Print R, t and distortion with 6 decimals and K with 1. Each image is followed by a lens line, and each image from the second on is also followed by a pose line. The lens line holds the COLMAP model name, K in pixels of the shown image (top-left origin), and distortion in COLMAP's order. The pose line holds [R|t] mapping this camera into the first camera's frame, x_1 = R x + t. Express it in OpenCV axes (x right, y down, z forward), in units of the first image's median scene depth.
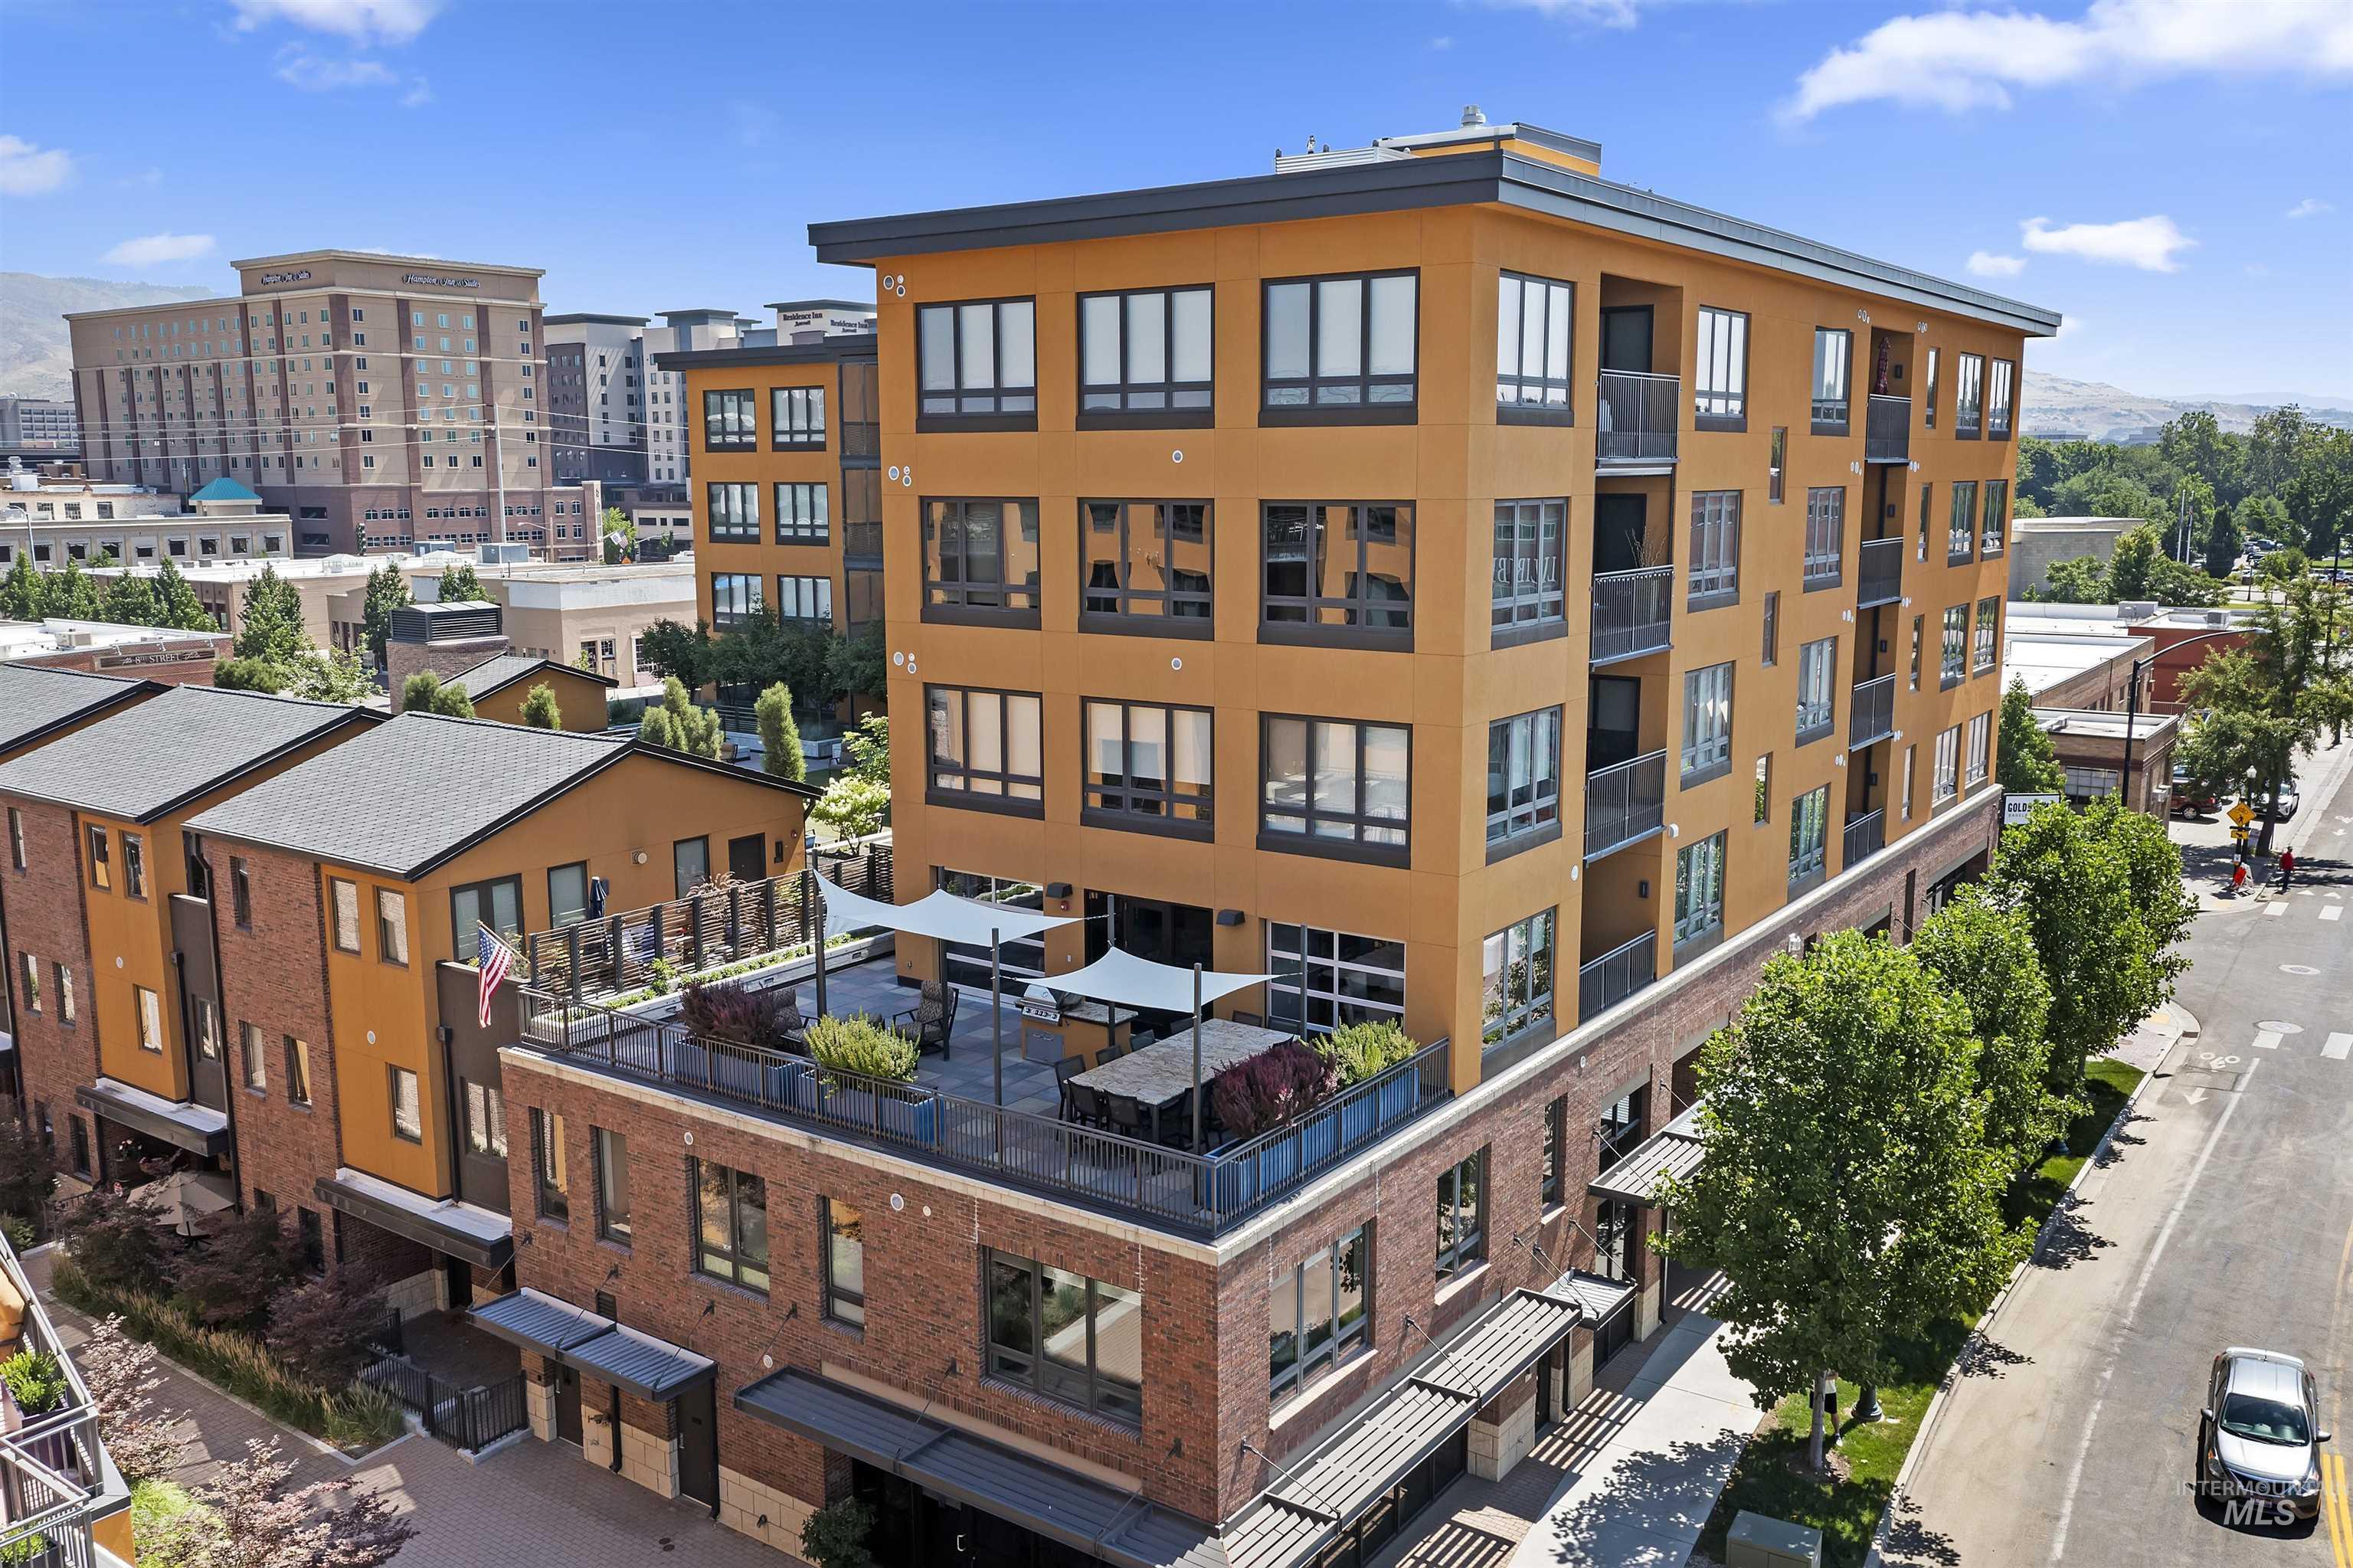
lens RADIAL K [[1921.7, 0, 1166.1], [0, 1921.7, 760.5], [0, 0, 1]] dist [-0.000871, 0.007512]
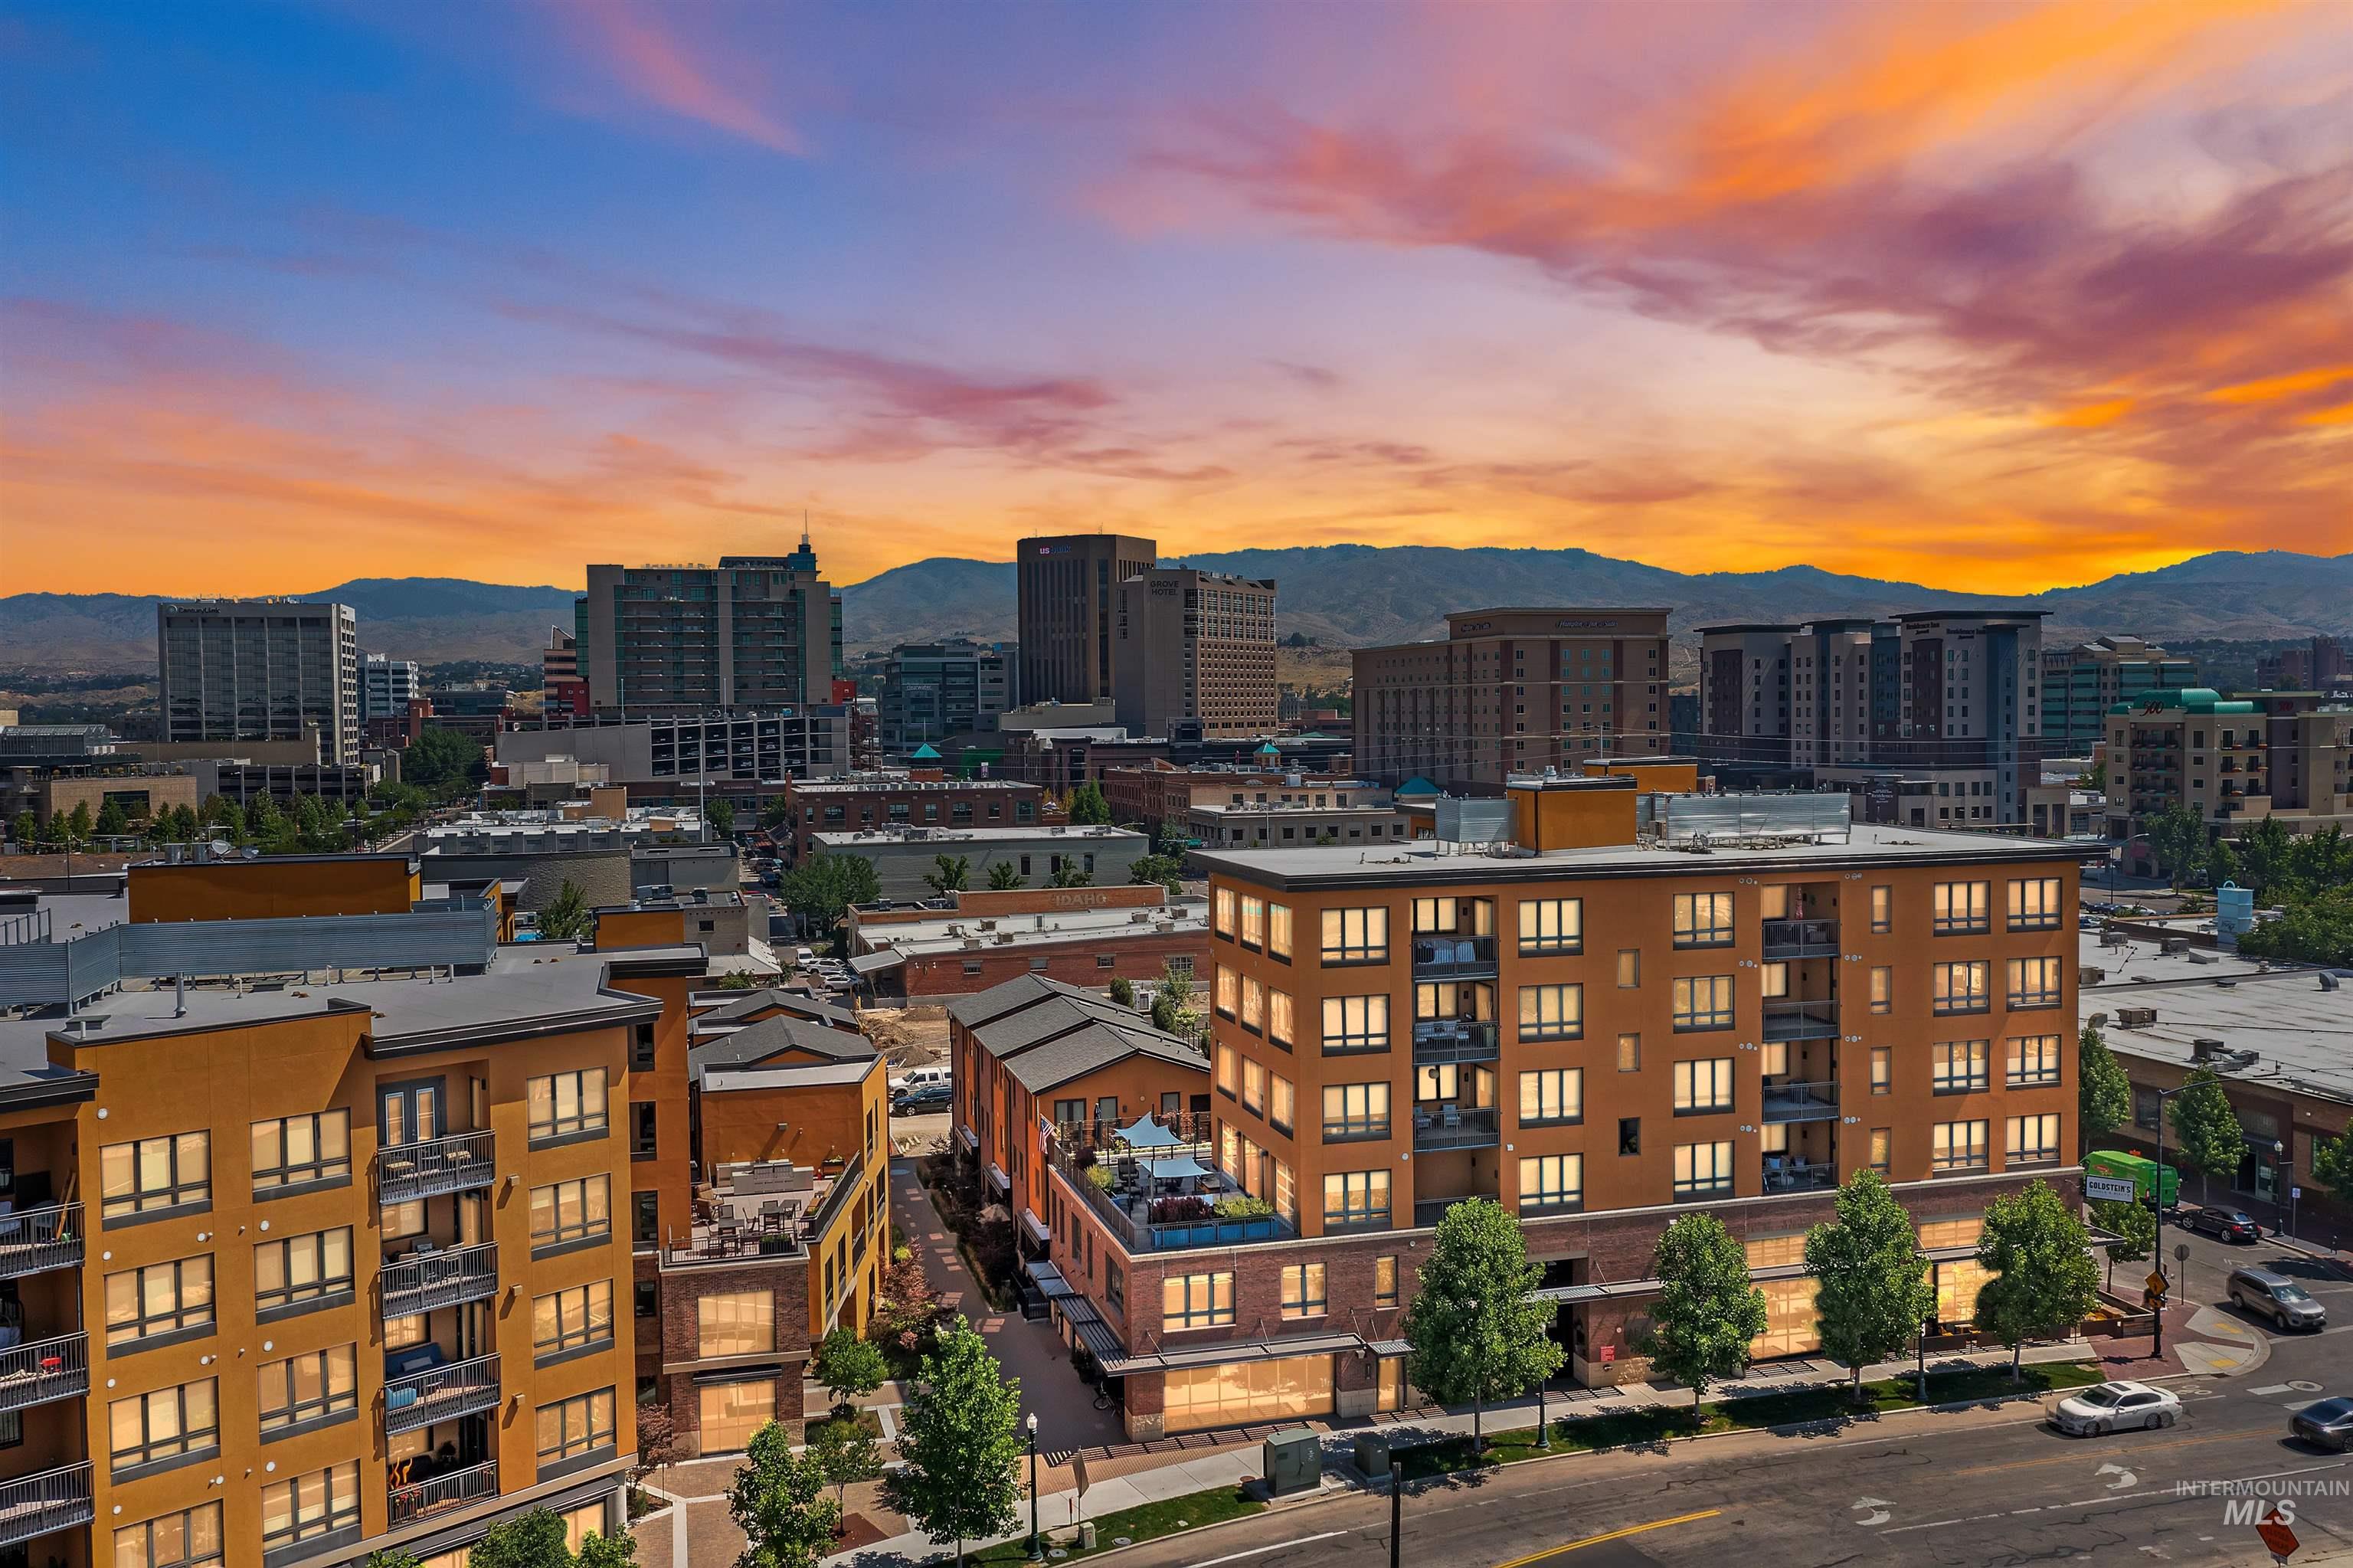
lens RADIAL K [[1921.7, 0, 1166.1], [0, 1921.7, 760.5], [0, 0, 1]] dist [-0.000871, 0.007512]
pose [[0.774449, 0.015375, -0.632450, 0.236203], [-0.086912, 0.992812, -0.082290, -0.032481], [0.626638, 0.118697, 0.770218, -0.162727]]
